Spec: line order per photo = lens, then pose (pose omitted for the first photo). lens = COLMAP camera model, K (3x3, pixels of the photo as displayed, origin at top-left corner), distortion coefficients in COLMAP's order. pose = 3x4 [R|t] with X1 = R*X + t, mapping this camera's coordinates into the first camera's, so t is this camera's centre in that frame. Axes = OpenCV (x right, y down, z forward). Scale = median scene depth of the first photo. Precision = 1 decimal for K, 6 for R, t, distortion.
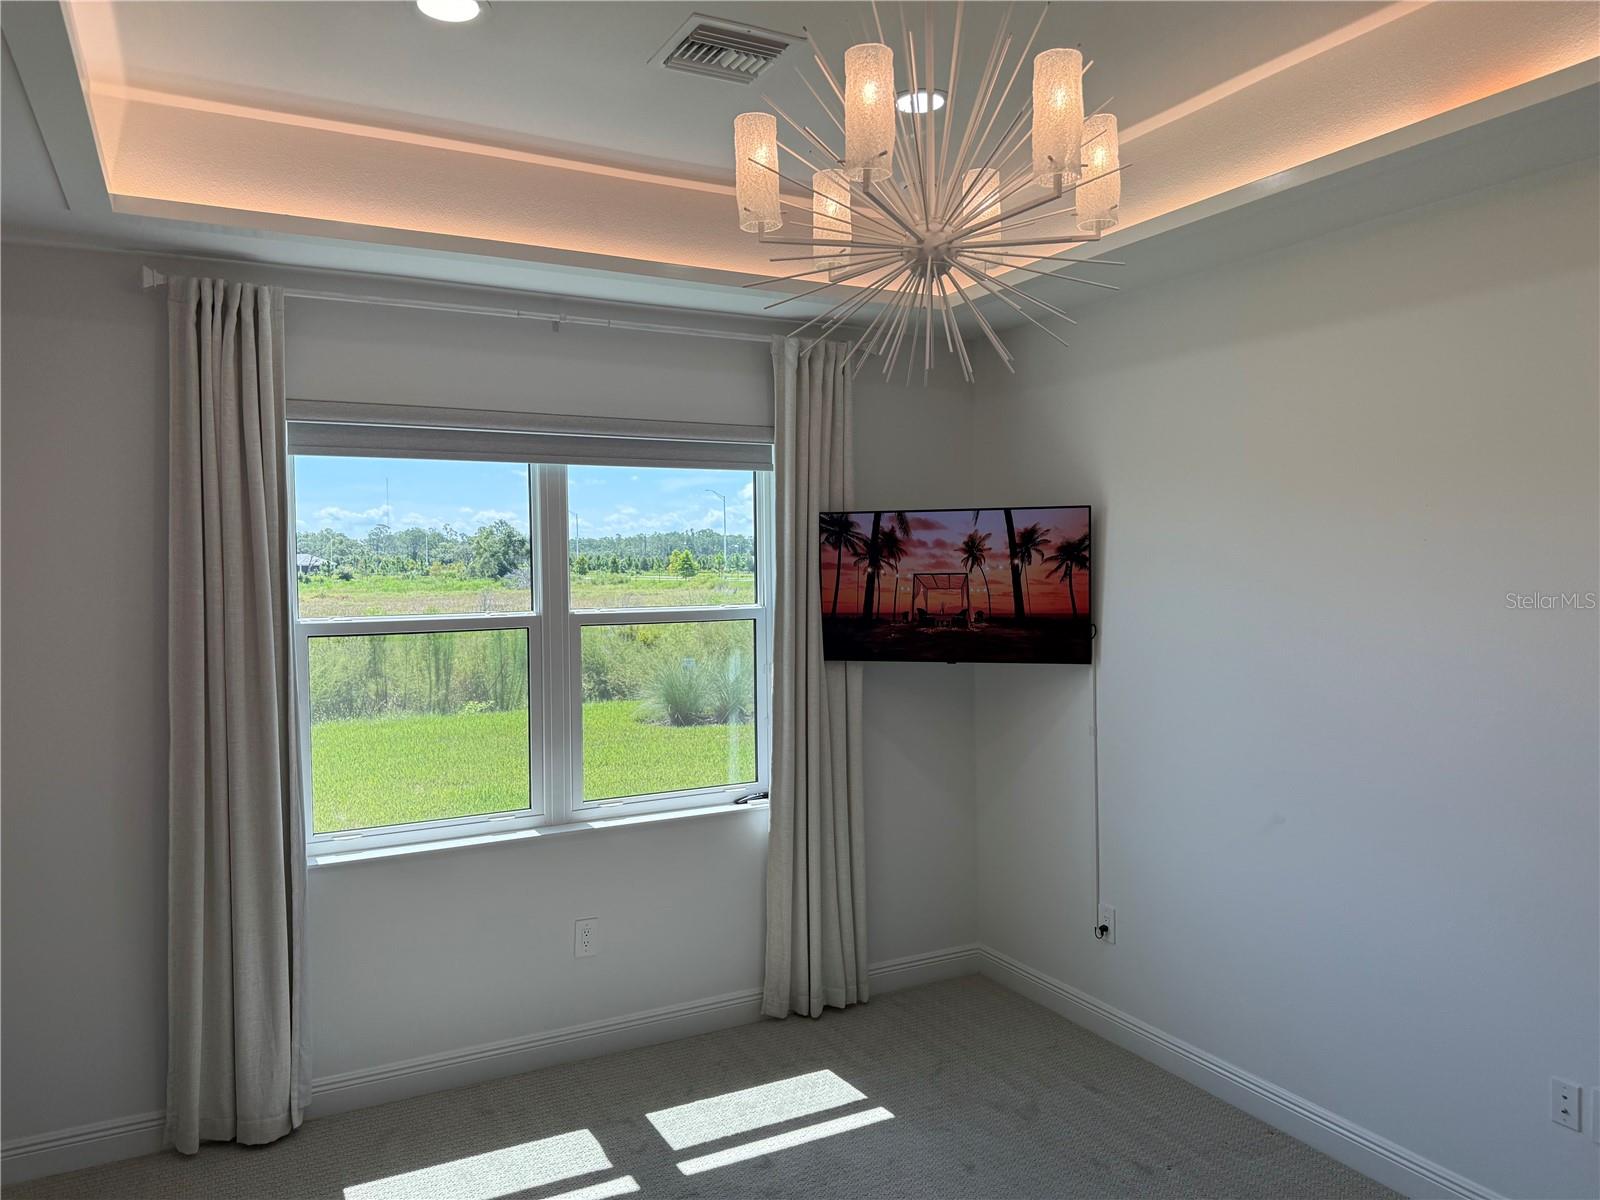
lens RADIAL K [[1117.6, 0, 803.2], [0, 1117.6, 579.8], [0, 0, 1]] dist [0.083316, -0.103186]
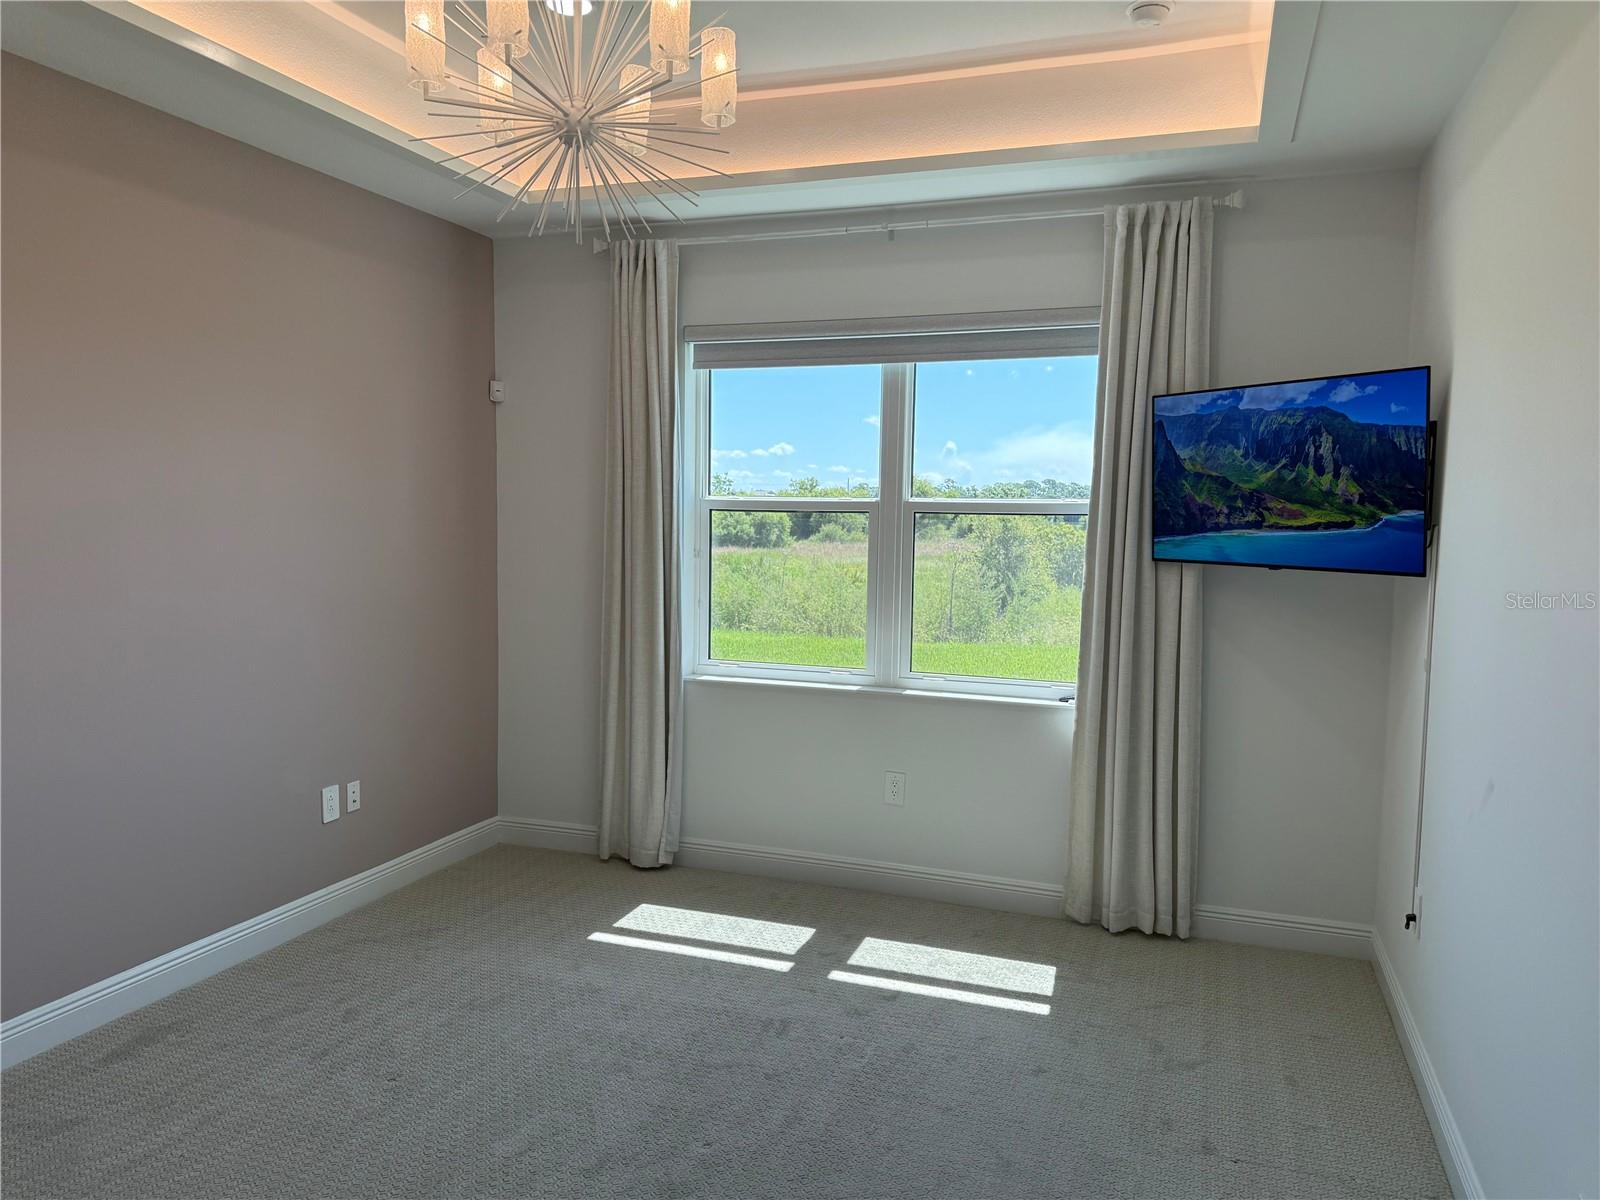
lens RADIAL K [[1147.6, 0, 800.0], [0, 1147.6, 600.0], [0, 0, 1]] dist [0.049629, -0.005314]
pose [[0.676265, 0.078142, -0.732502, 0.560865], [-0.035102, 0.996647, 0.073913, 0.048403], [0.735821, -0.024272, 0.676741, 0.162793]]
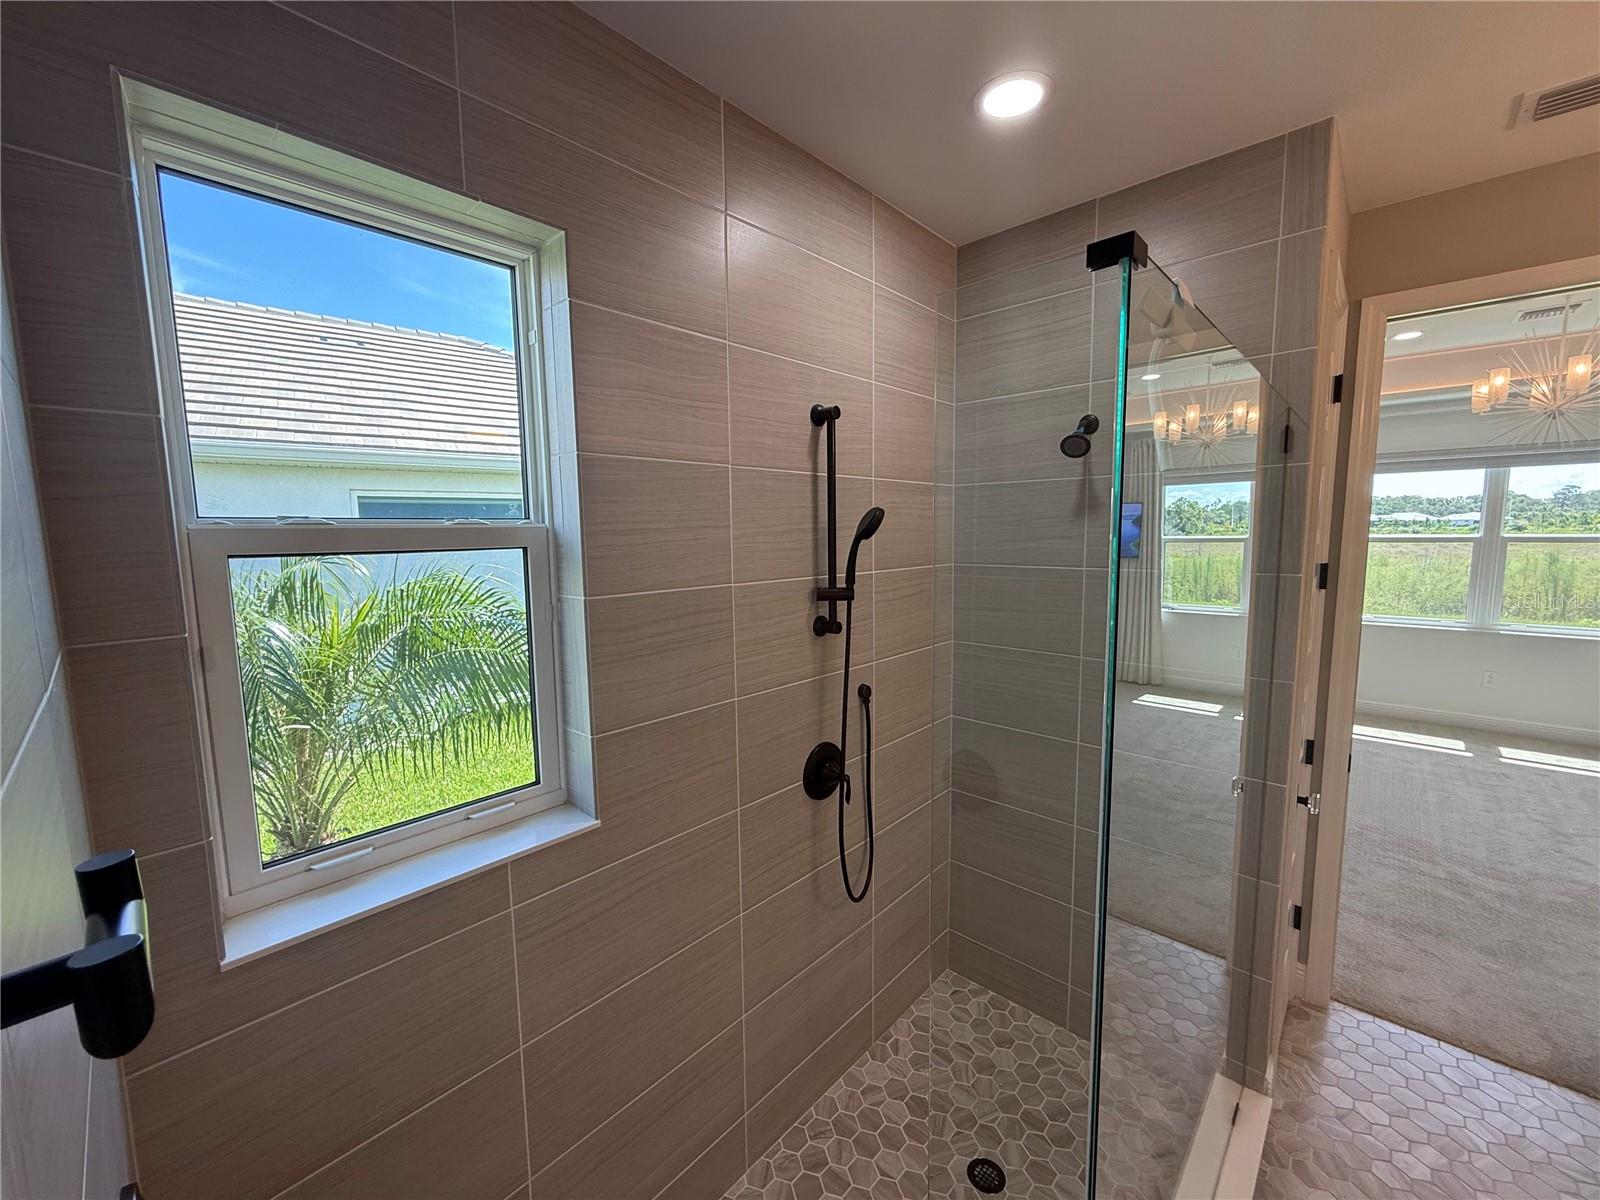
lens RADIAL K [[644.8, 0, 800.0], [0, 644.8, 600.0], [0, 0, 1]] dist [-0.001945, -0.000400]
pose [[0.337800, 0.108315, -0.934965, 0.524400], [-0.006202, 0.993591, 0.112866, 0.020254], [0.941197, -0.032328, 0.336307, -0.730423]]
